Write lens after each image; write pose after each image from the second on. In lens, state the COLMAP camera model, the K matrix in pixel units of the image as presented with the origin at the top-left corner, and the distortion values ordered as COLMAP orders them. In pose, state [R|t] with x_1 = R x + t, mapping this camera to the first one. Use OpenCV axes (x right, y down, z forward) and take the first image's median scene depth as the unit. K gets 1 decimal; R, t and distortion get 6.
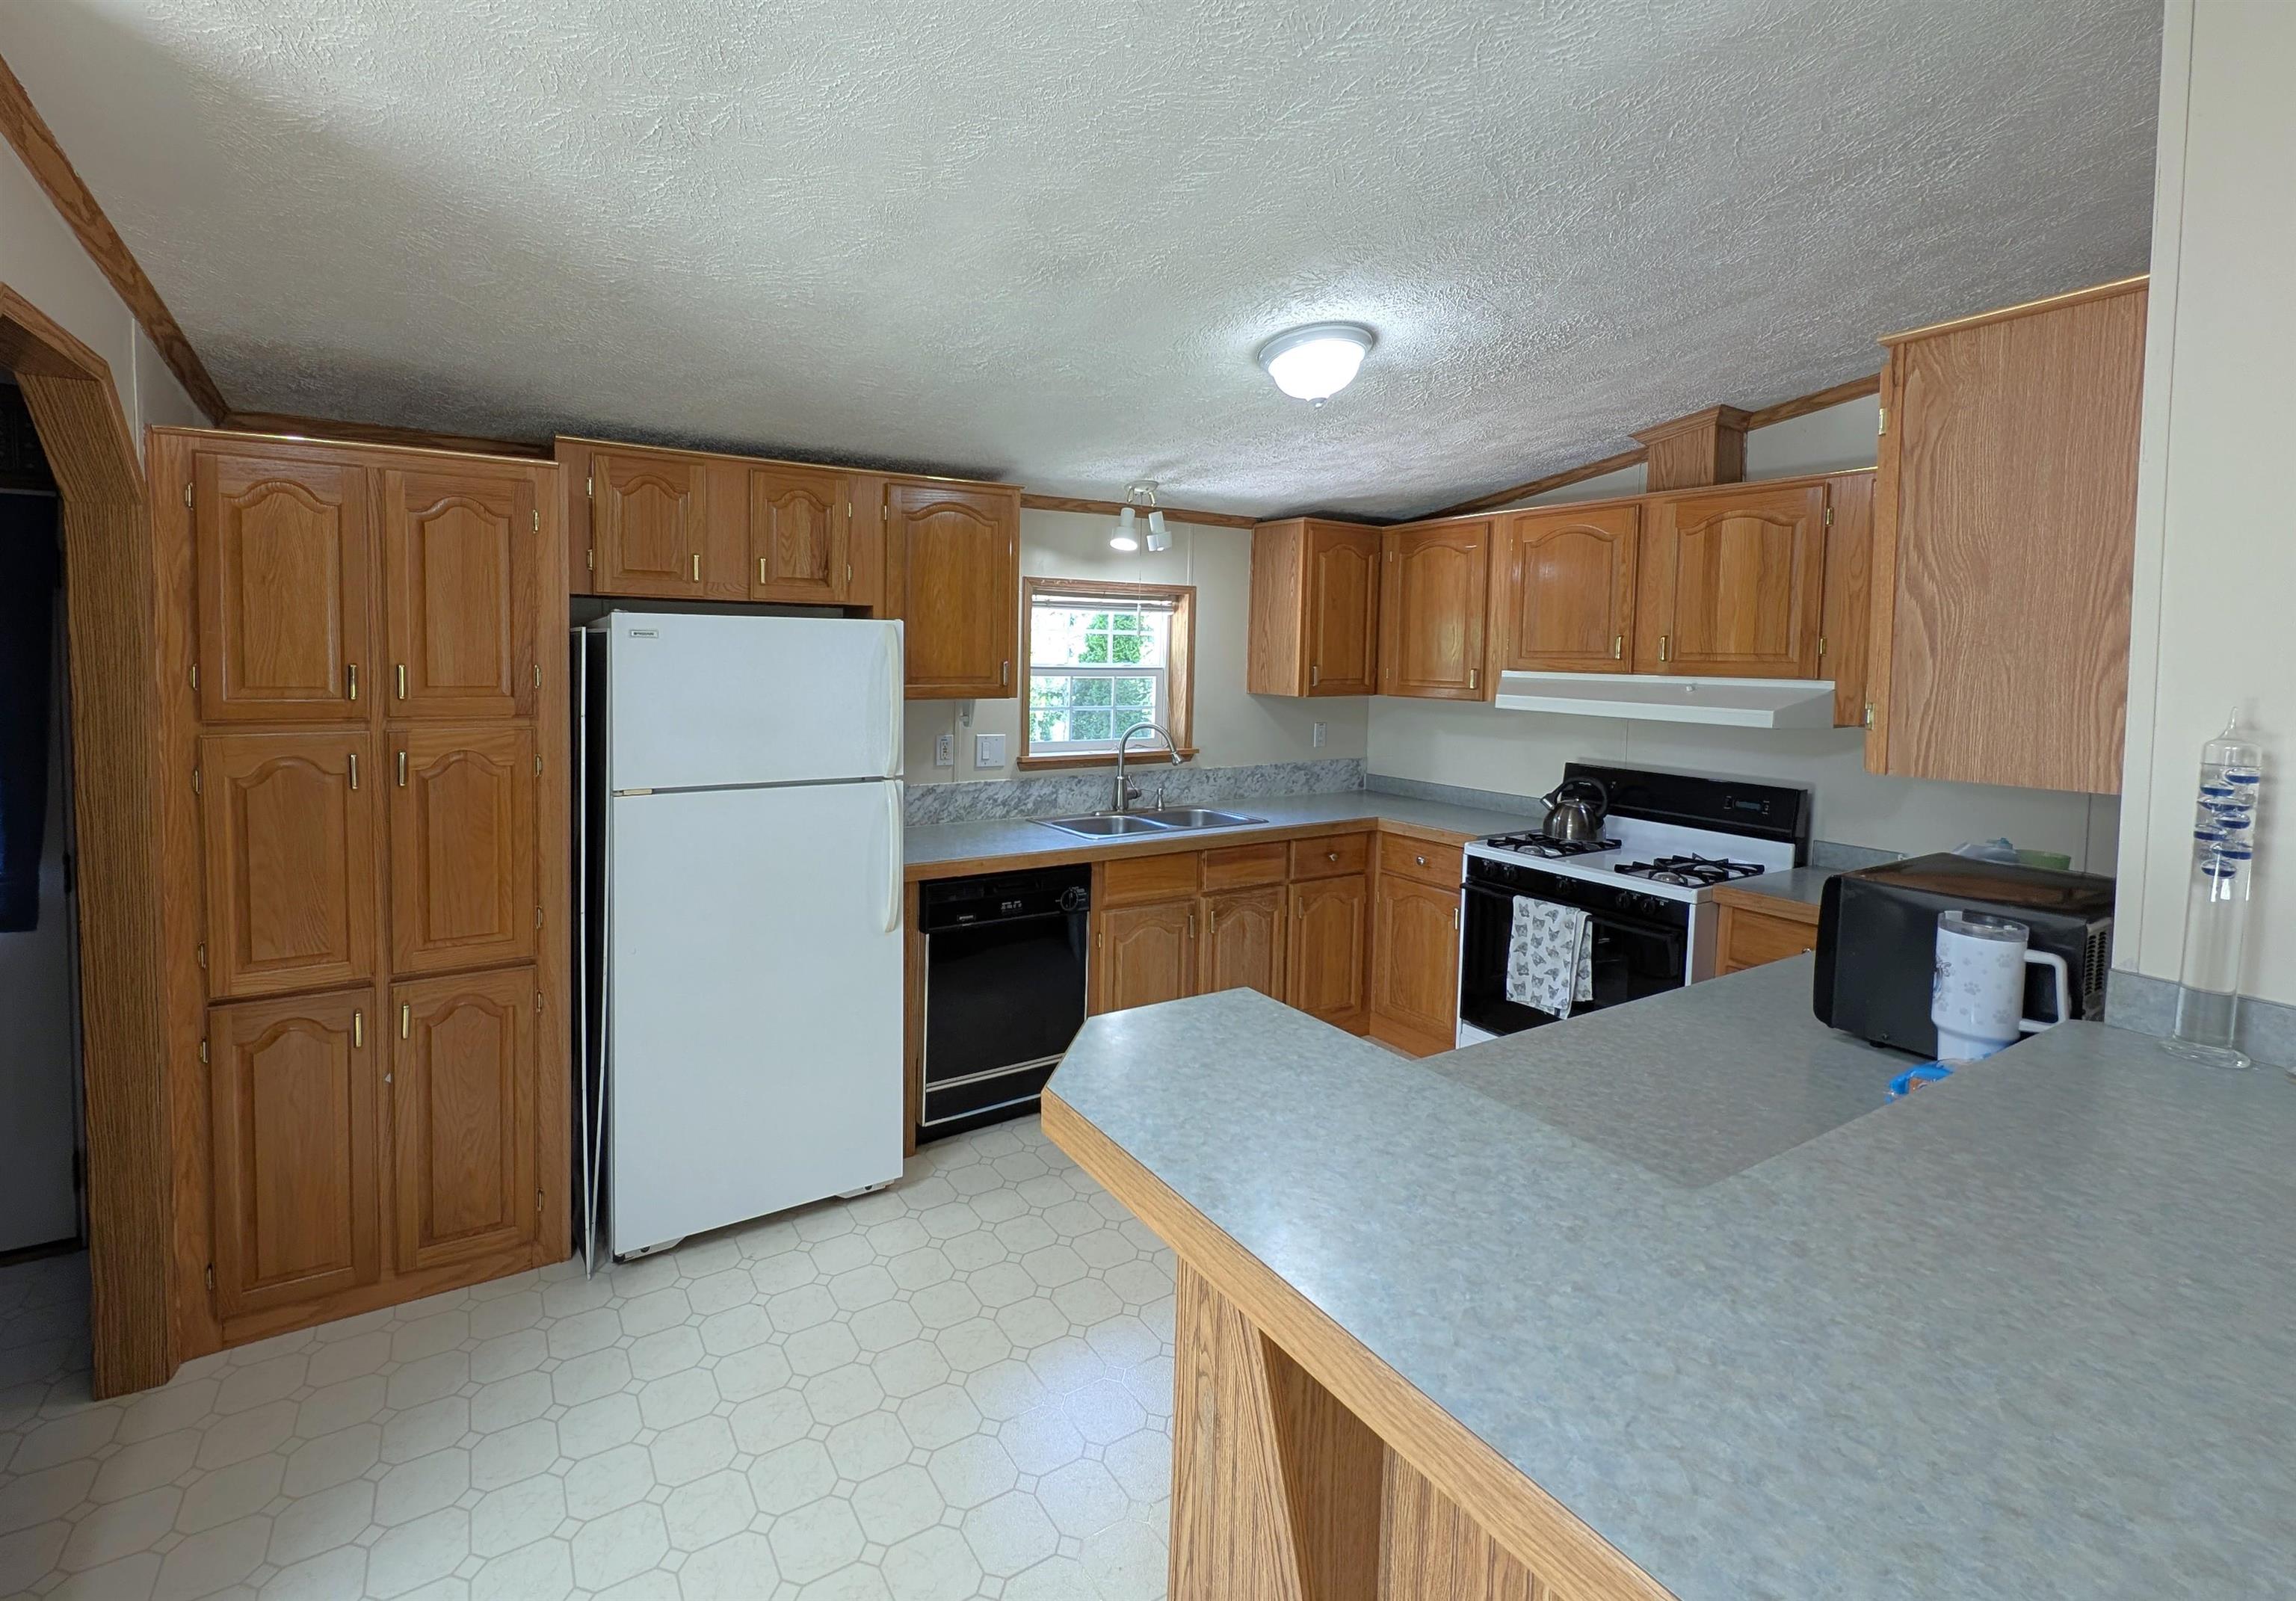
lens RADIAL K [[986.9, 0, 1036.1], [0, 986.9, 701.4], [0, 0, 1]] dist [0.001697, -0.002195]
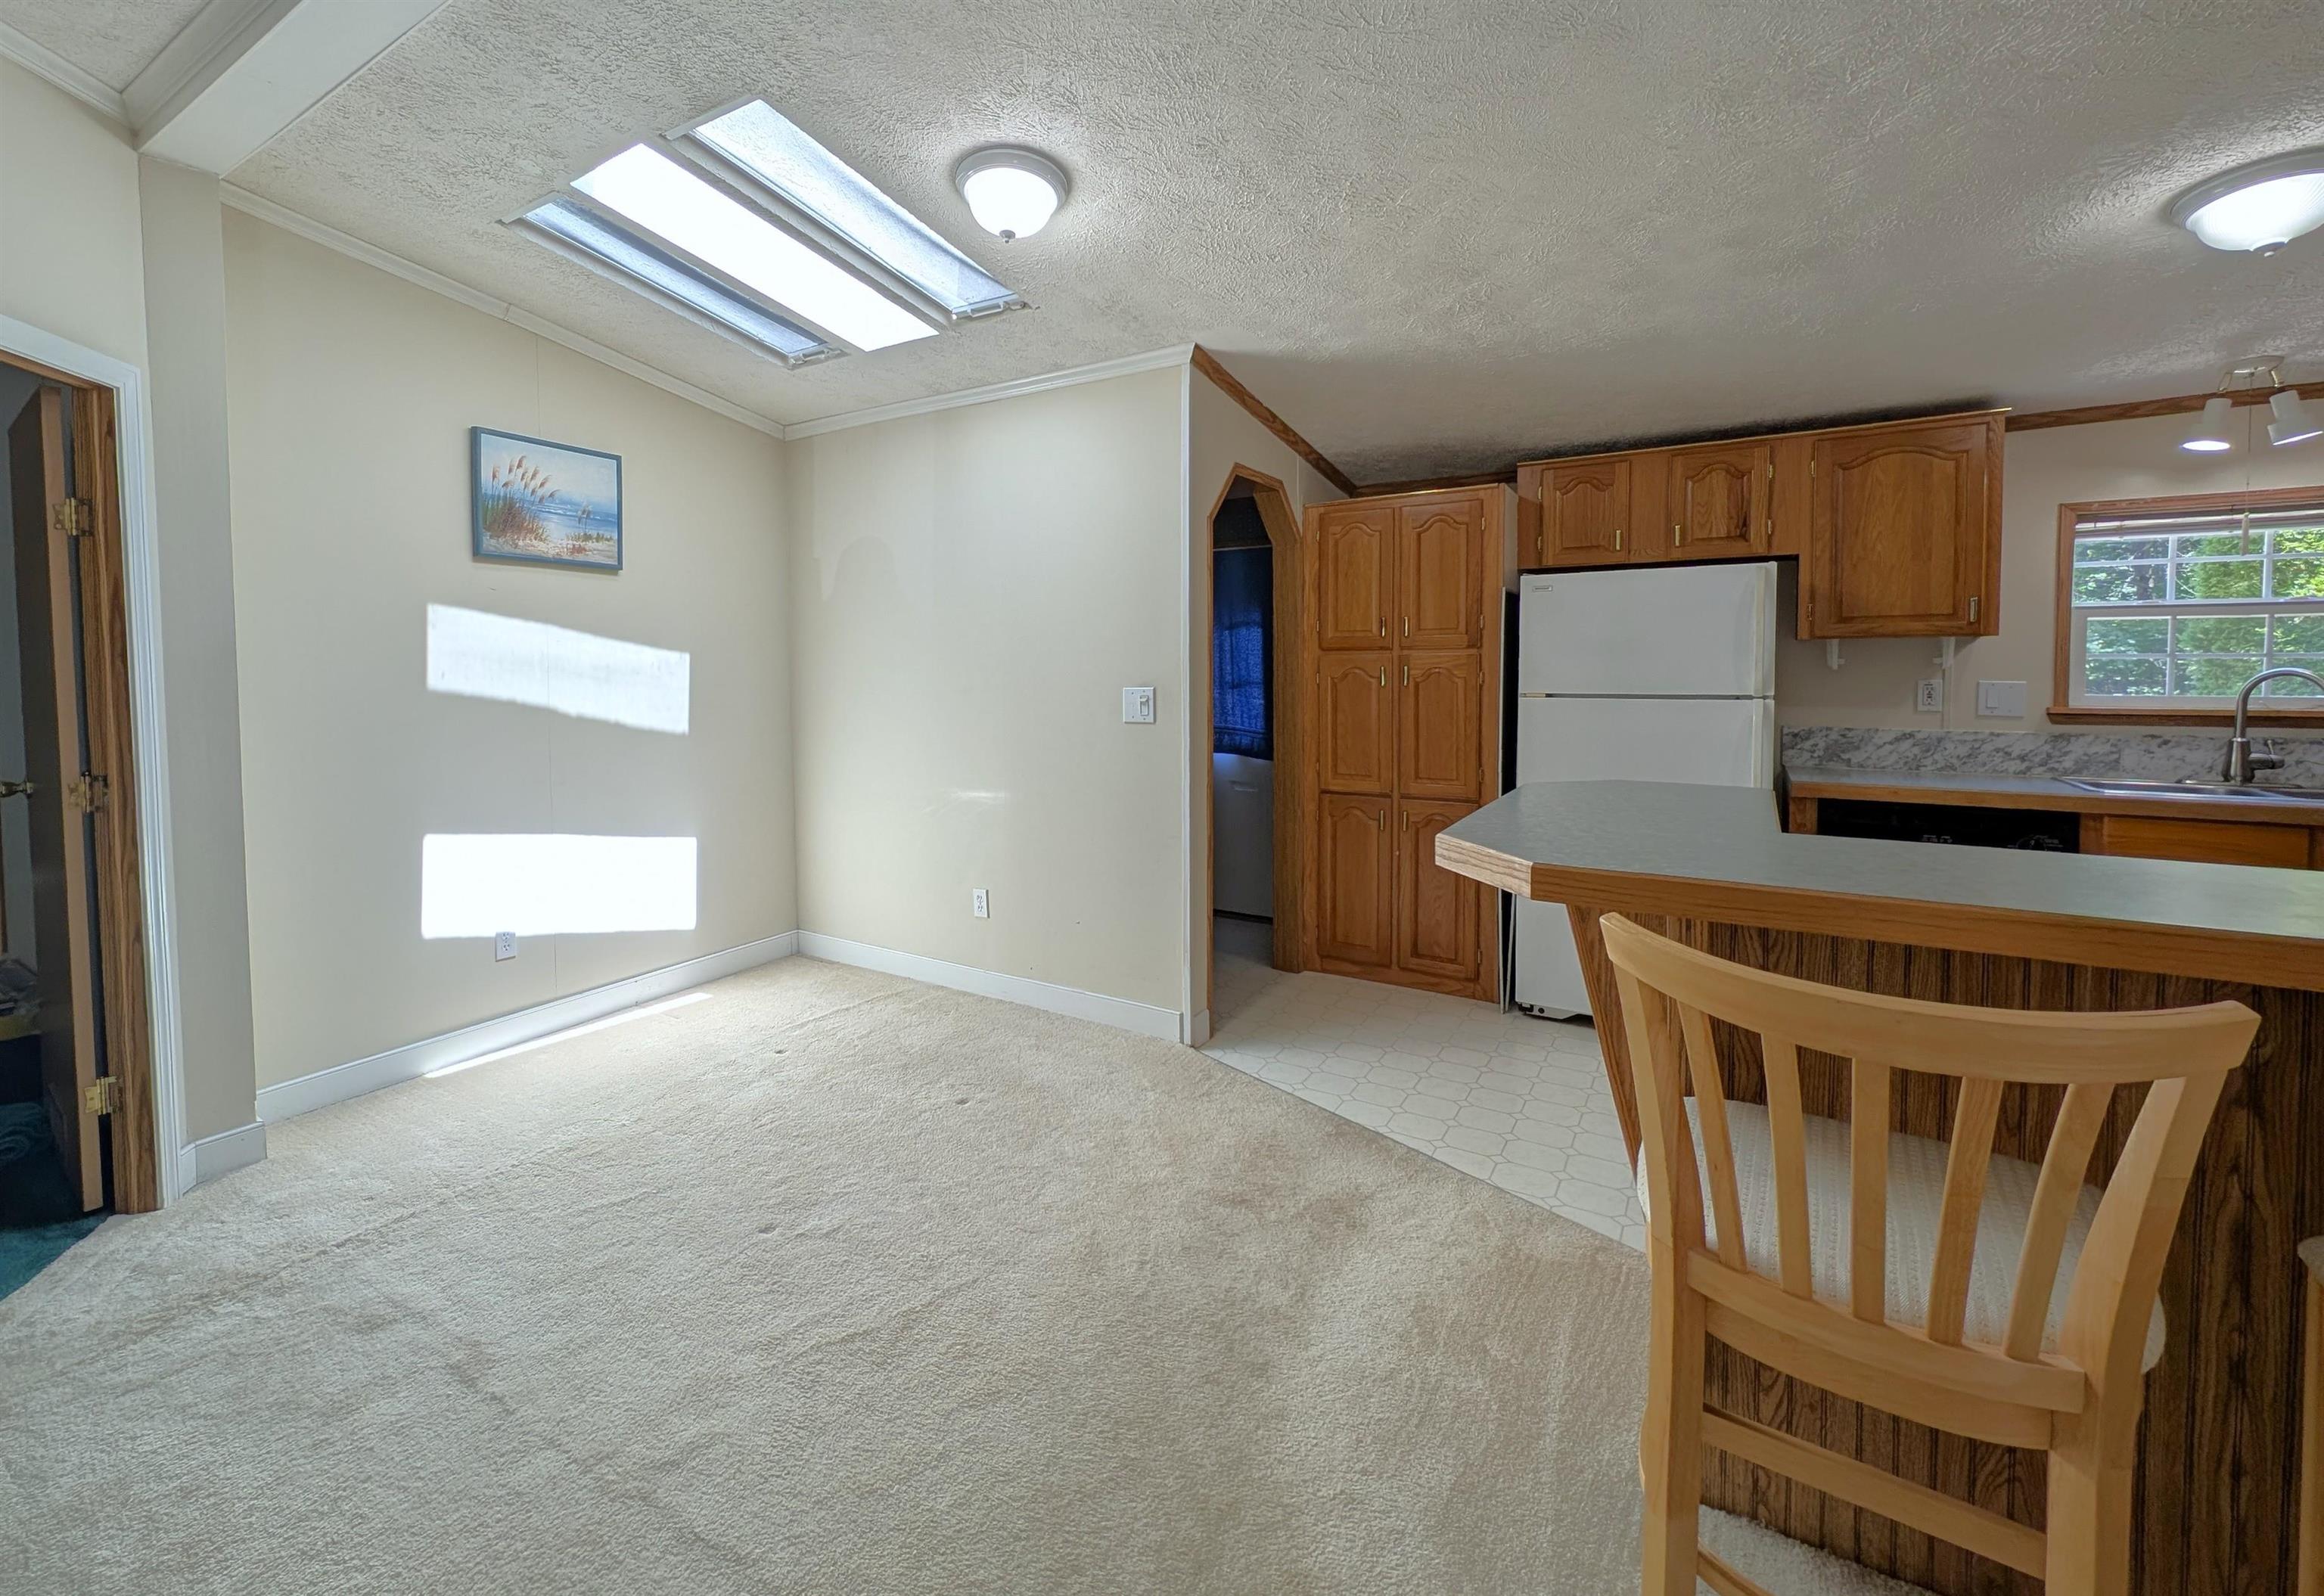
lens RADIAL K [[991.5, 0, 1043.3], [0, 991.5, 696.3], [0, 0, 1]] dist [-0.002089, -0.001656]
pose [[0.430896, 0.010242, -0.902344, 0.461621], [-0.029960, 0.999547, -0.002961, 0.088994], [0.901904, 0.028310, 0.431007, -0.234674]]
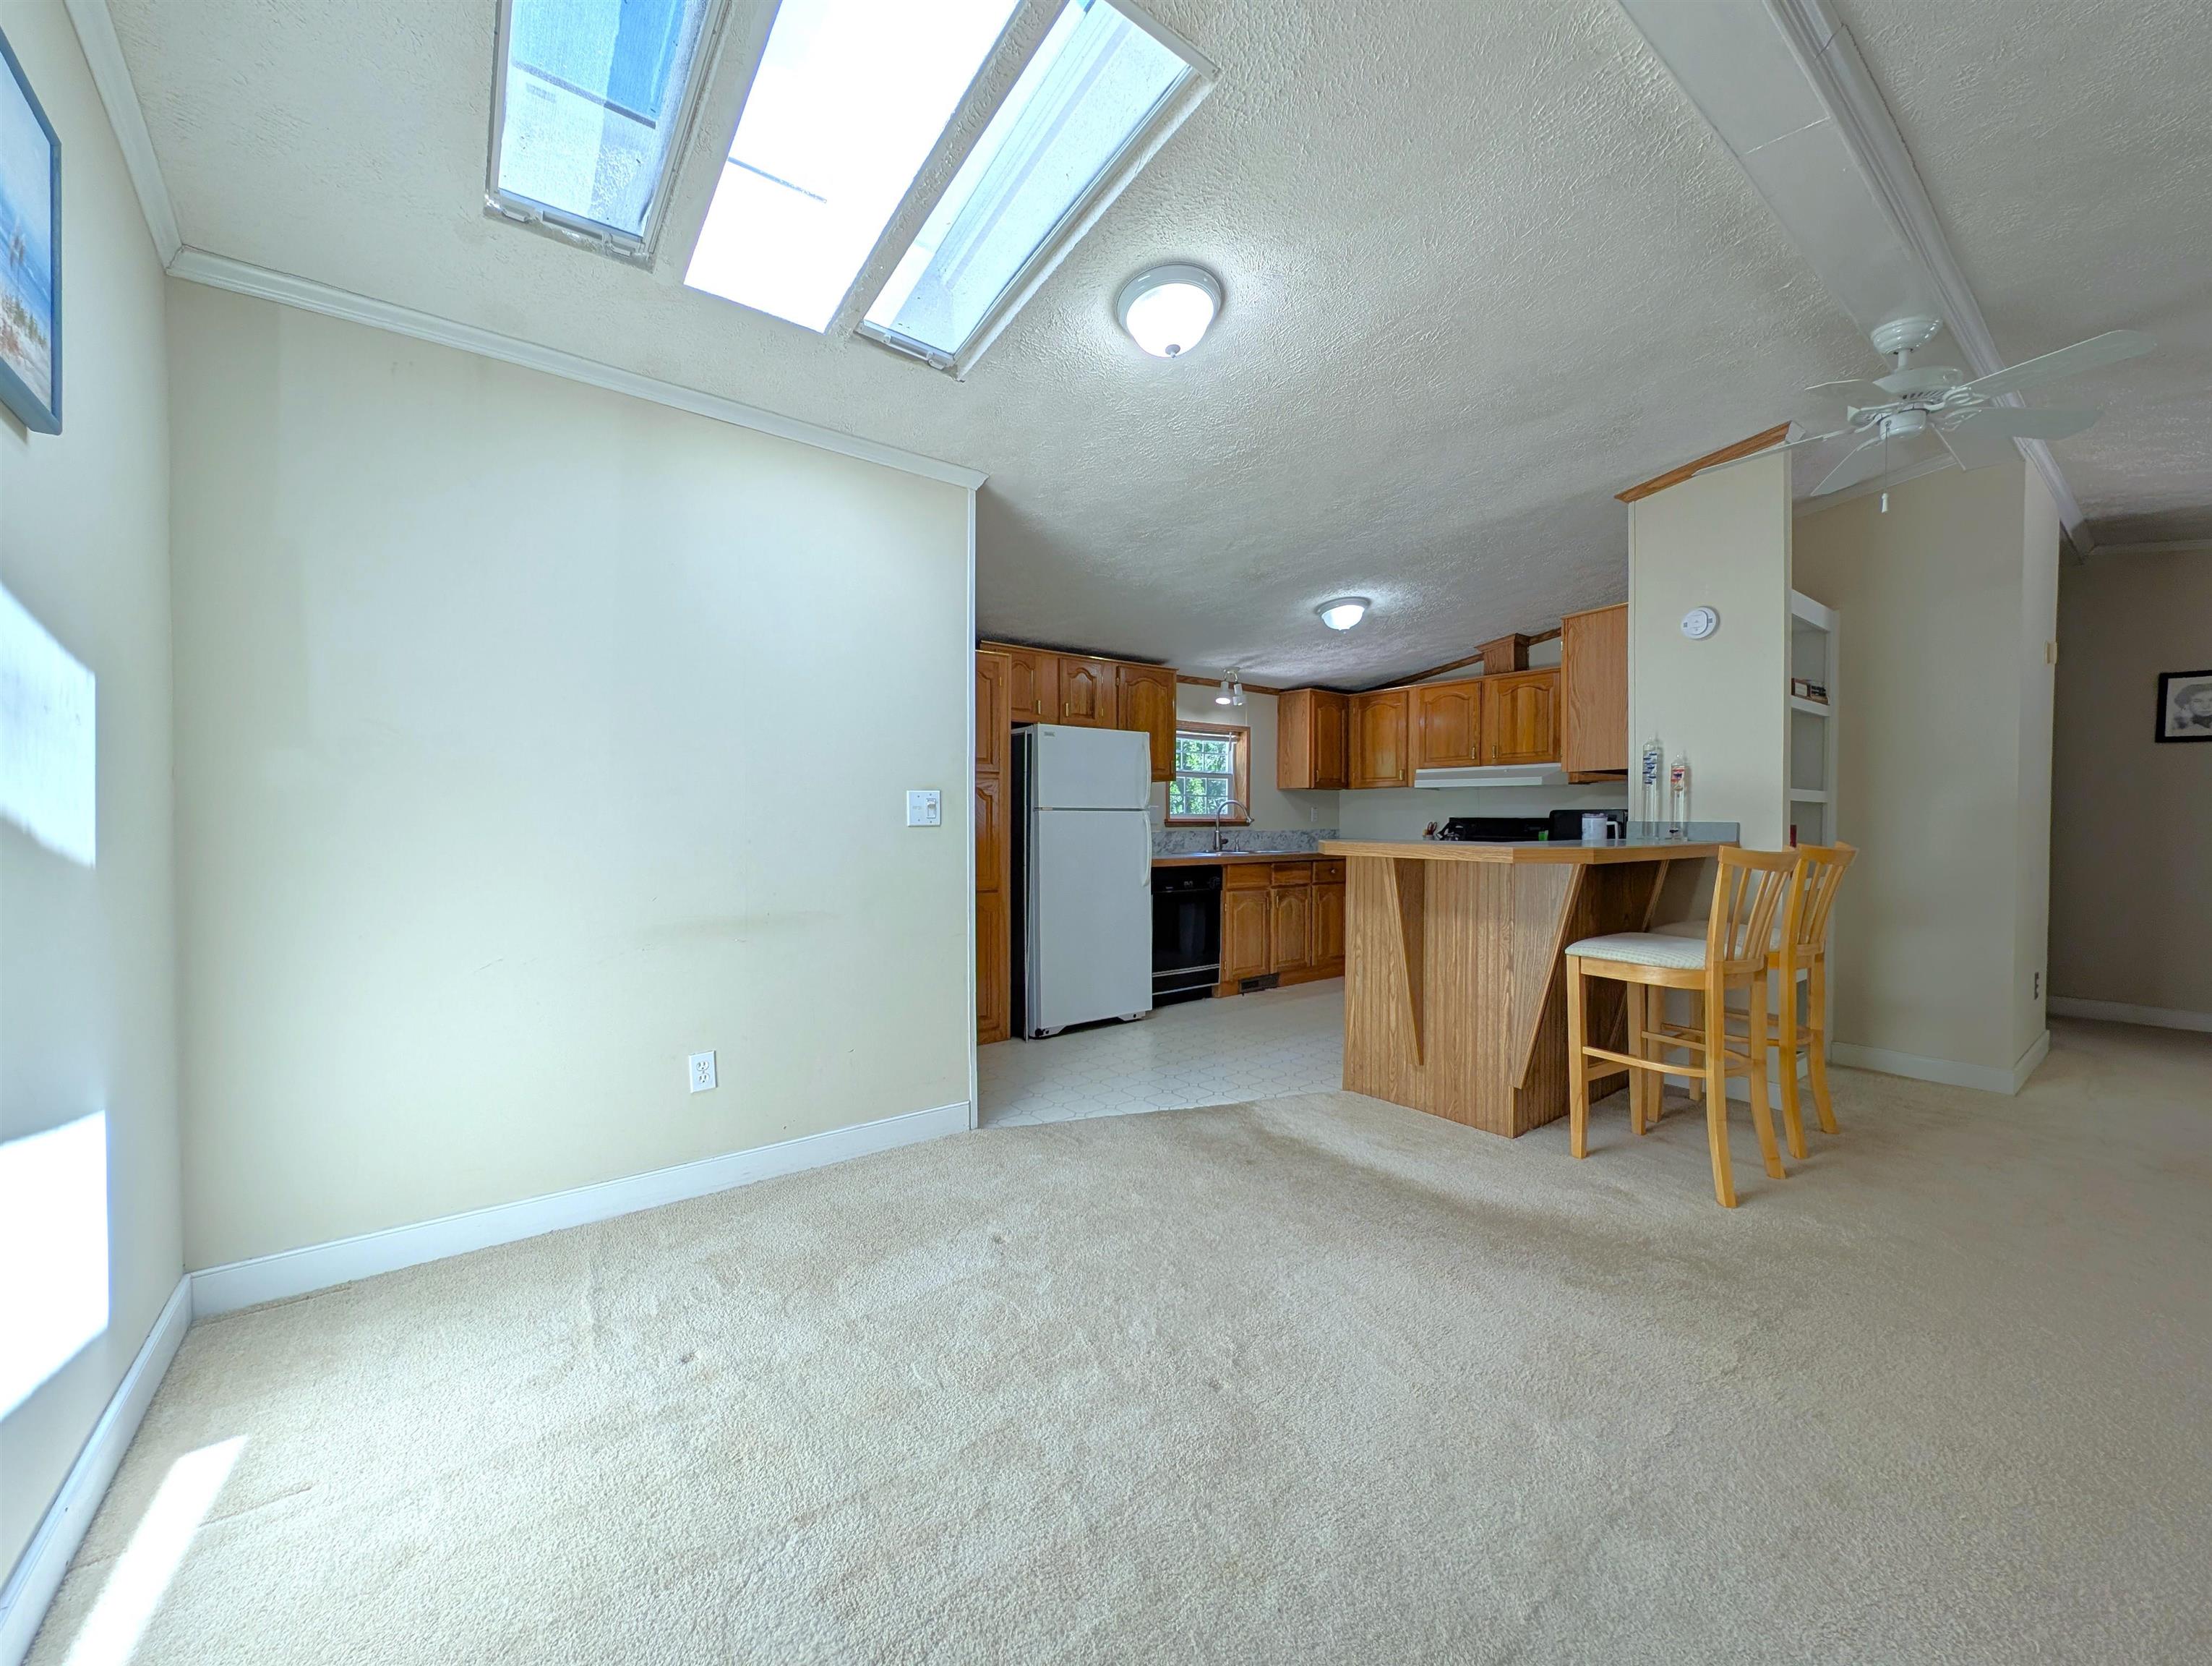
lens RADIAL K [[846.7, 0, 1114.7], [0, 846.7, 833.9], [0, 0, 1]] dist [-0.014183, 0.000047]
pose [[0.990437, -0.017620, 0.136838, -0.376763], [0.022135, 0.999257, -0.031548, 0.152297], [-0.136180, 0.034276, 0.990091, -0.603706]]
